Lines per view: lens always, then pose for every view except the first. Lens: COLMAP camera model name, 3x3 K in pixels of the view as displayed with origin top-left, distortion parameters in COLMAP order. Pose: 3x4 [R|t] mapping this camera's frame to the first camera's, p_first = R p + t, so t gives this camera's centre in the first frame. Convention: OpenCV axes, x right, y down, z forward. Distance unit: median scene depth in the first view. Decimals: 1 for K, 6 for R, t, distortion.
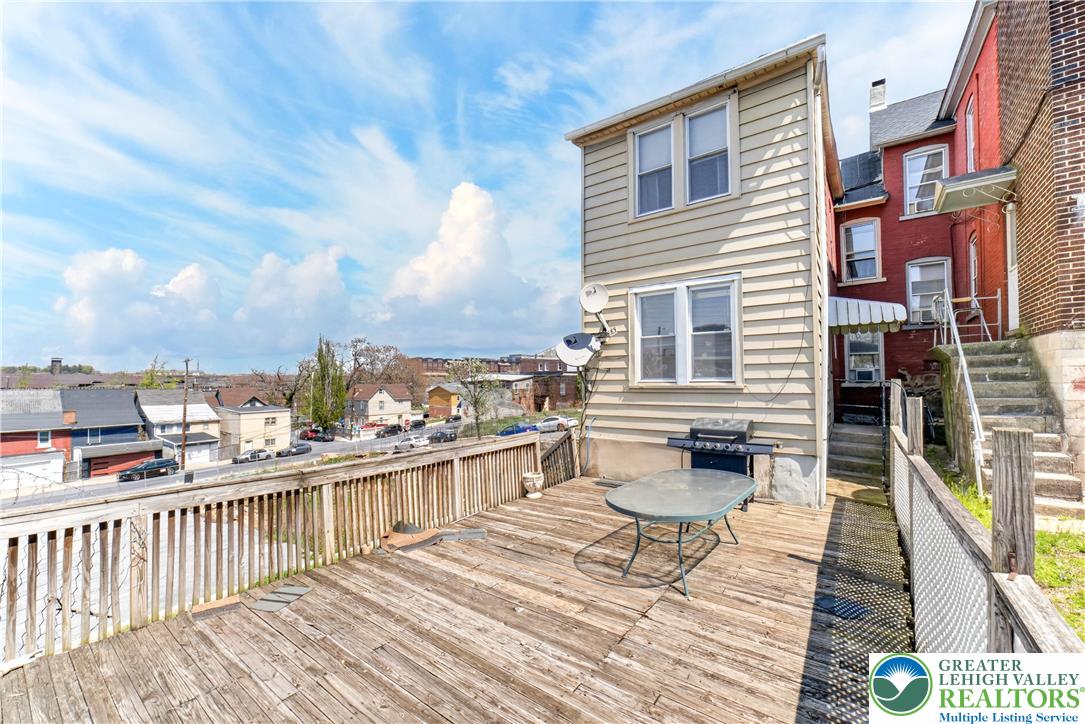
lens RADIAL K [[421.4, 0, 544.6], [0, 421.4, 368.2], [0, 0, 1]] dist [-0.031558, 0.010460]
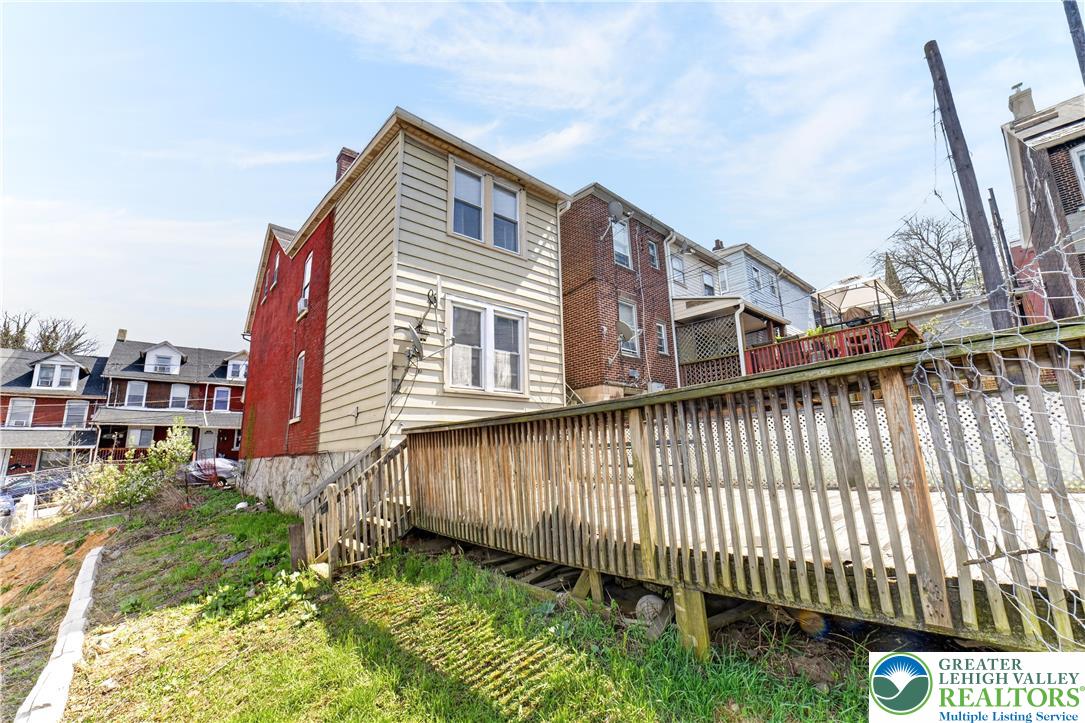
lens RADIAL K [[421.4, 0, 544.6], [0, 421.4, 367.7], [0, 0, 1]] dist [-0.031558, 0.010460]
pose [[0.245590, 0.188387, 0.950892, -0.713021], [-0.007802, 0.981287, -0.192394, 0.188211], [-0.969342, 0.039831, 0.242464, 0.571823]]
